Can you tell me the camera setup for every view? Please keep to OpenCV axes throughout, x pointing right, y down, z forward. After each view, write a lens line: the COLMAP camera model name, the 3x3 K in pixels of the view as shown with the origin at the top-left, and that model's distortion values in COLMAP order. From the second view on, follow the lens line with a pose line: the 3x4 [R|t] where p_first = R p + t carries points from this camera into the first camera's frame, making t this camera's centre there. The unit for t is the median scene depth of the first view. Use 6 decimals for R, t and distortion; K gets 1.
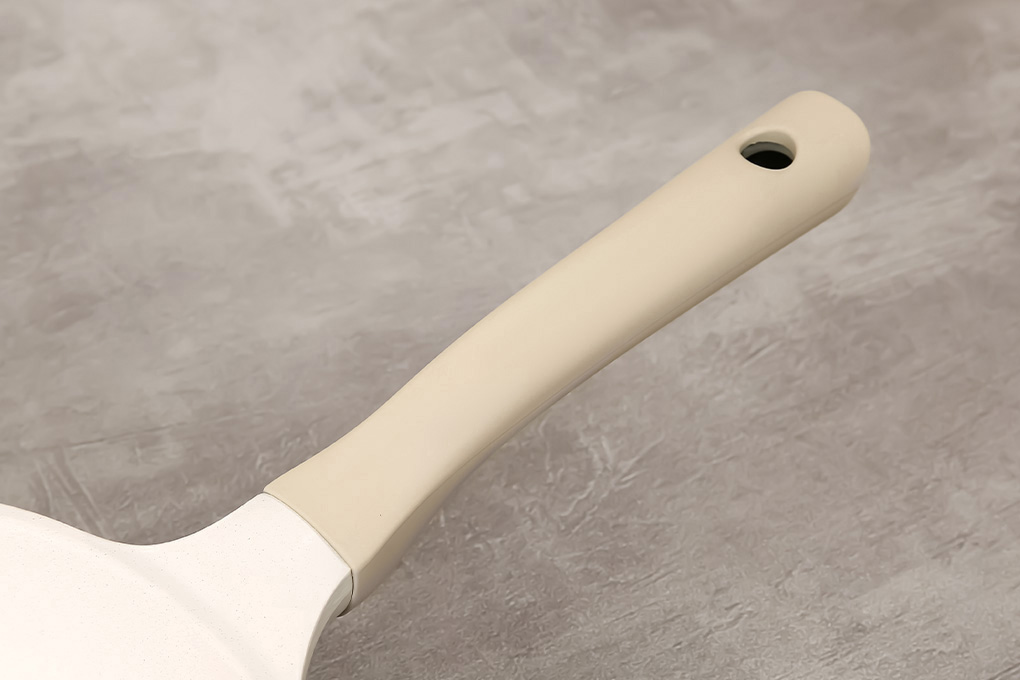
lens RADIAL K [[2131.0, 0, 519.4], [0, 2131.0, 335.8], [0, 0, 1]] dist [0.071880, 0.000000]
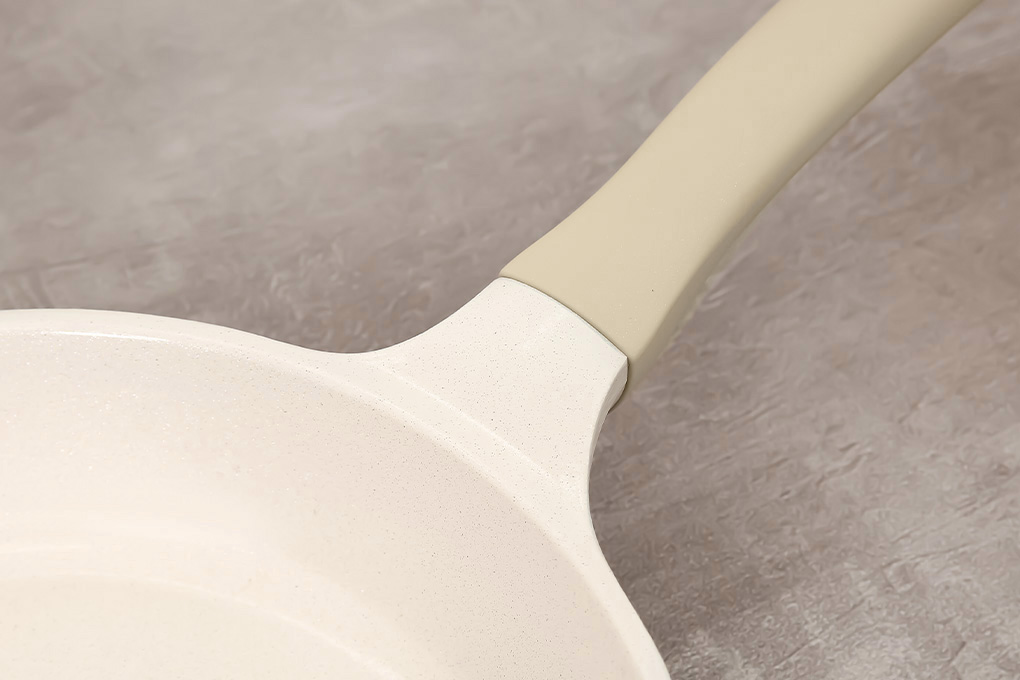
lens RADIAL K [[2131.0, 0, 501.3], [0, 2131.0, 348.4], [0, 0, 1]] dist [0.071880, 0.000000]
pose [[0.999858, -0.016497, 0.003553, -0.036800], [0.016097, 0.995570, 0.092636, 0.008603], [-0.005065, -0.092566, 0.995694, 0.167687]]
